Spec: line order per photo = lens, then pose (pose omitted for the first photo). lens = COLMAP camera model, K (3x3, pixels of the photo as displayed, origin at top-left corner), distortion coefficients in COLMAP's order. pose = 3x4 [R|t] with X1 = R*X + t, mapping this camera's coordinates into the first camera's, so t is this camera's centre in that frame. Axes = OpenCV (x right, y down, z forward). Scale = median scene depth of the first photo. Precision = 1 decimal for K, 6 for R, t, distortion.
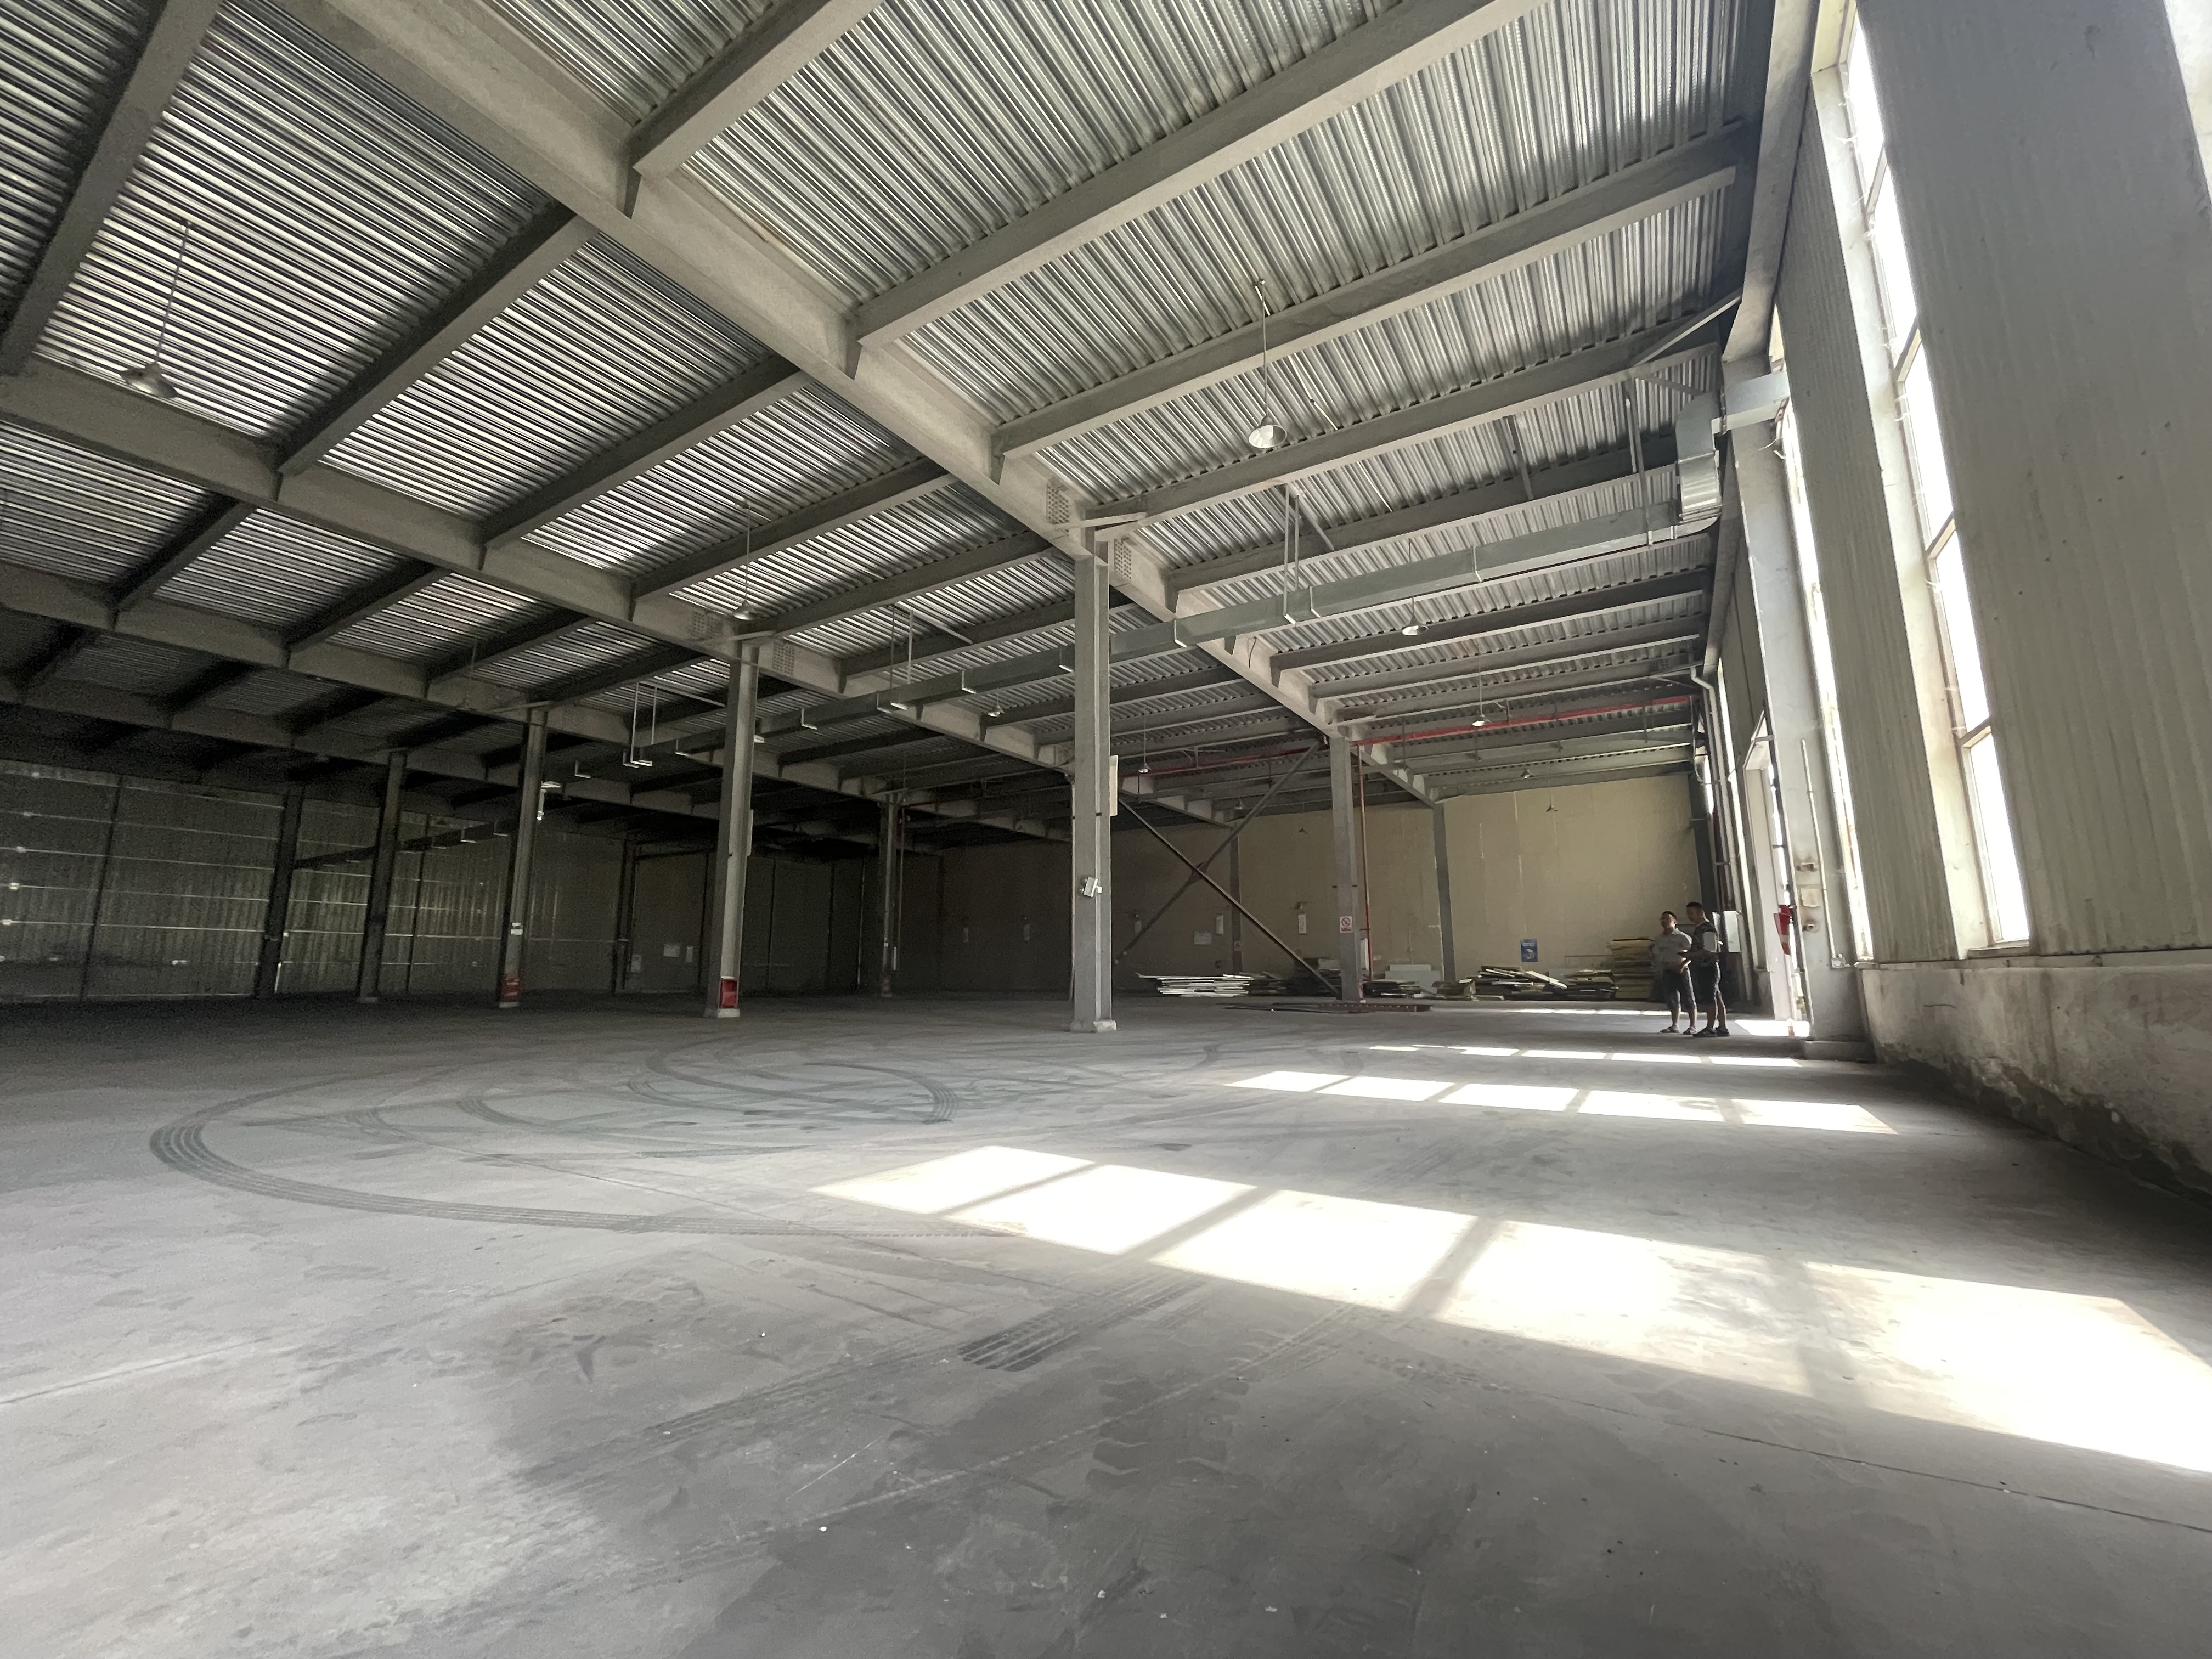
lens RADIAL K [[891.9, 0, 1095.9], [0, 891.9, 827.6], [0, 0, 1]] dist [-0.004137, 0.000314]
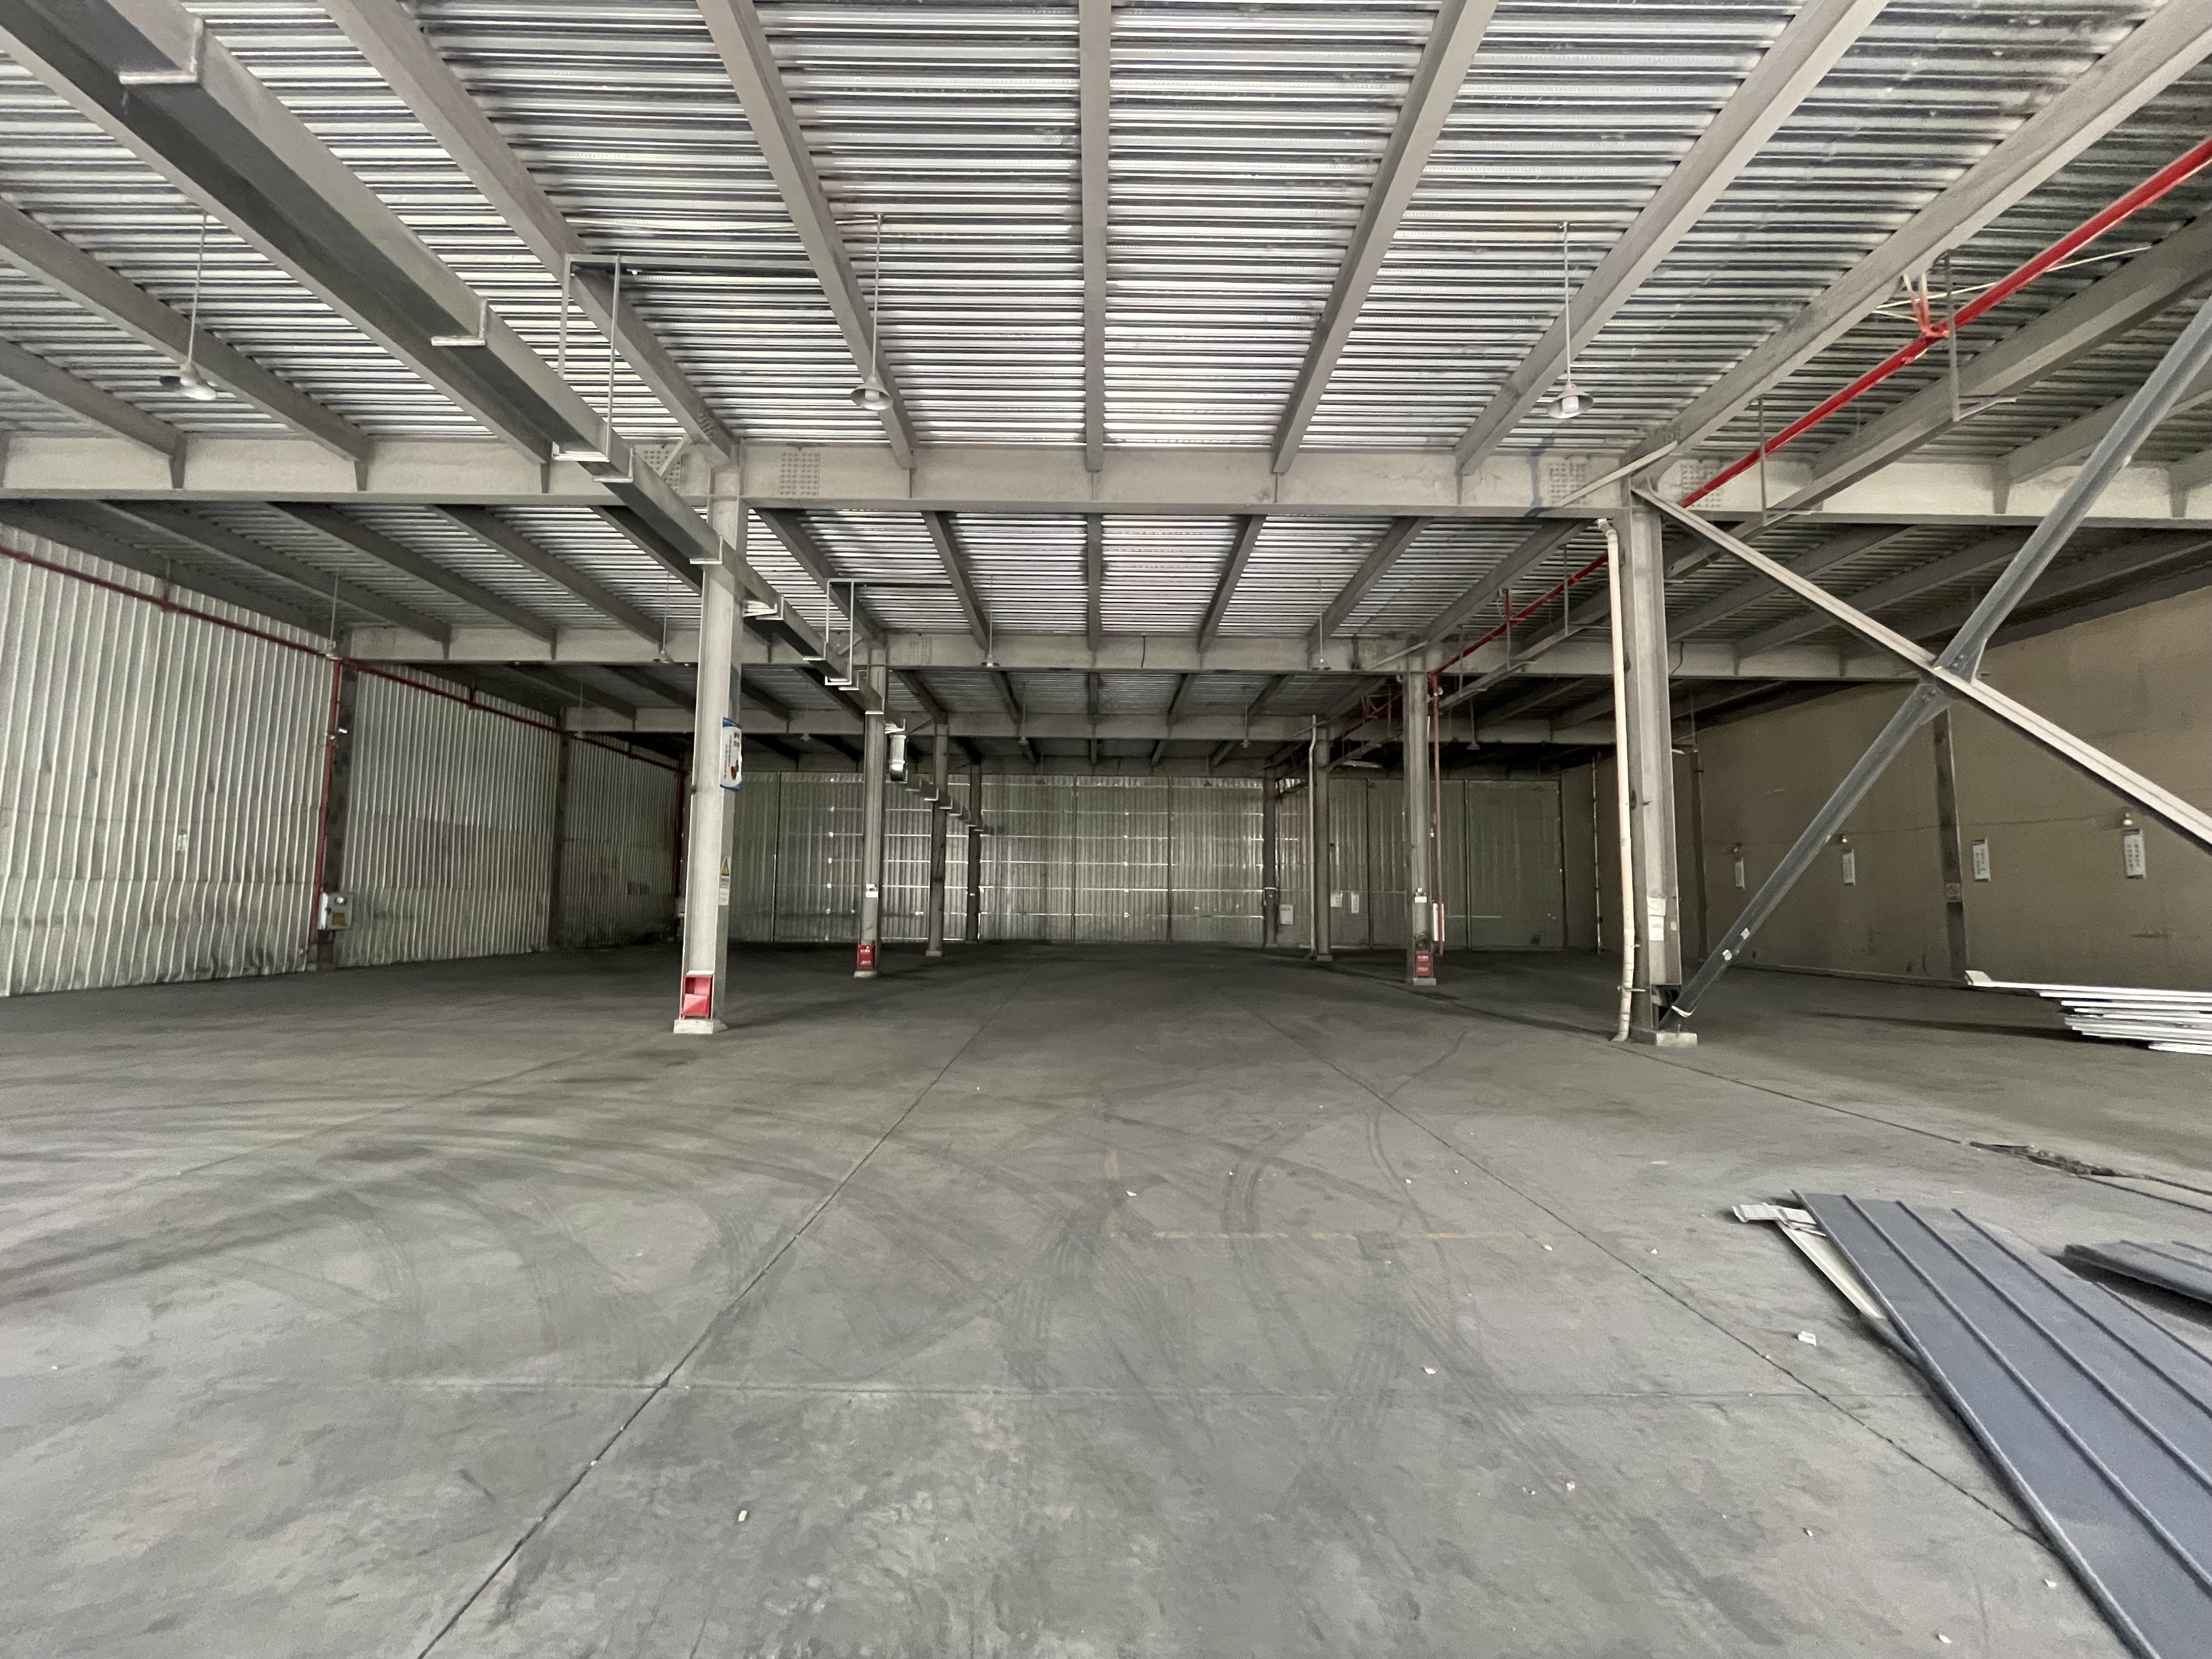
lens RADIAL K [[891.9, 0, 1108.0], [0, 891.9, 838.2], [0, 0, 1]] dist [-0.004137, 0.000314]
pose [[0.541359, -0.055233, -0.838975, 0.610277], [0.126635, 0.991813, 0.016419, 0.181554], [0.831200, -0.115132, 0.543922, 1.715694]]
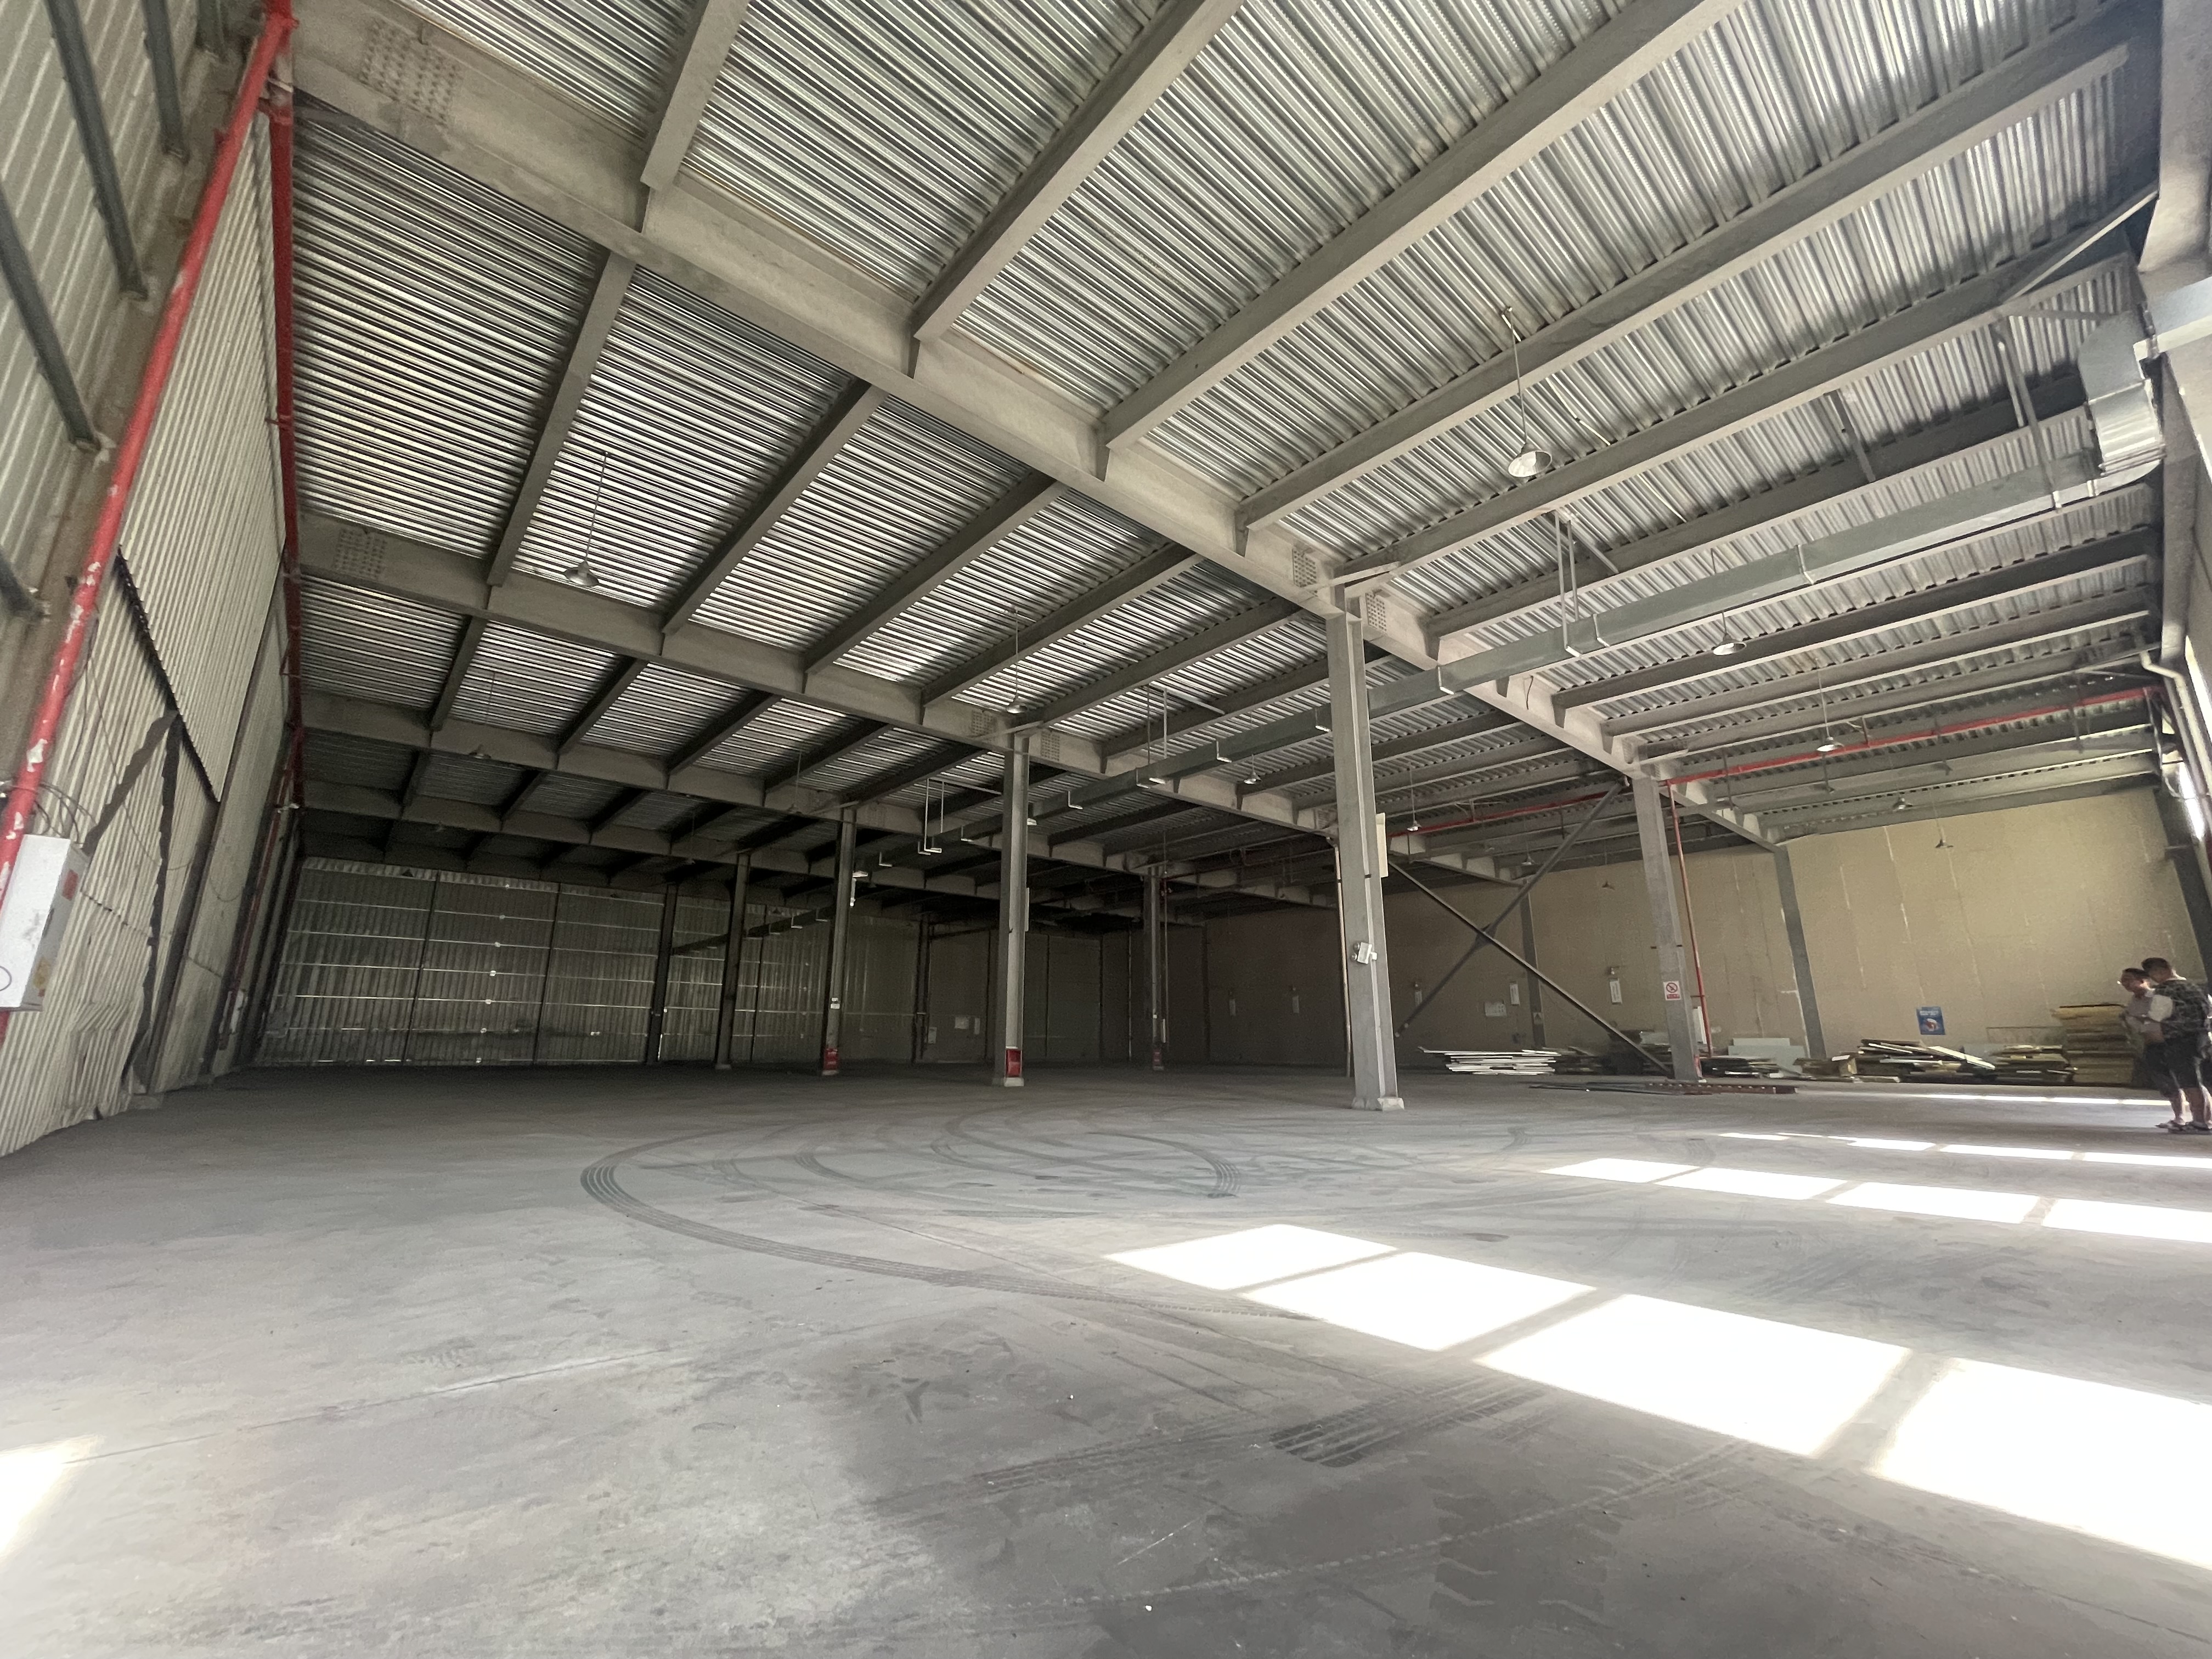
lens RADIAL K [[891.9, 0, 1095.0], [0, 891.9, 827.6], [0, 0, 1]] dist [-0.004137, 0.000314]
pose [[0.957031, -0.064230, -0.282783, -0.004773], [0.041683, 0.995505, -0.085043, 0.003418], [0.286974, 0.069602, 0.955406, 0.000162]]
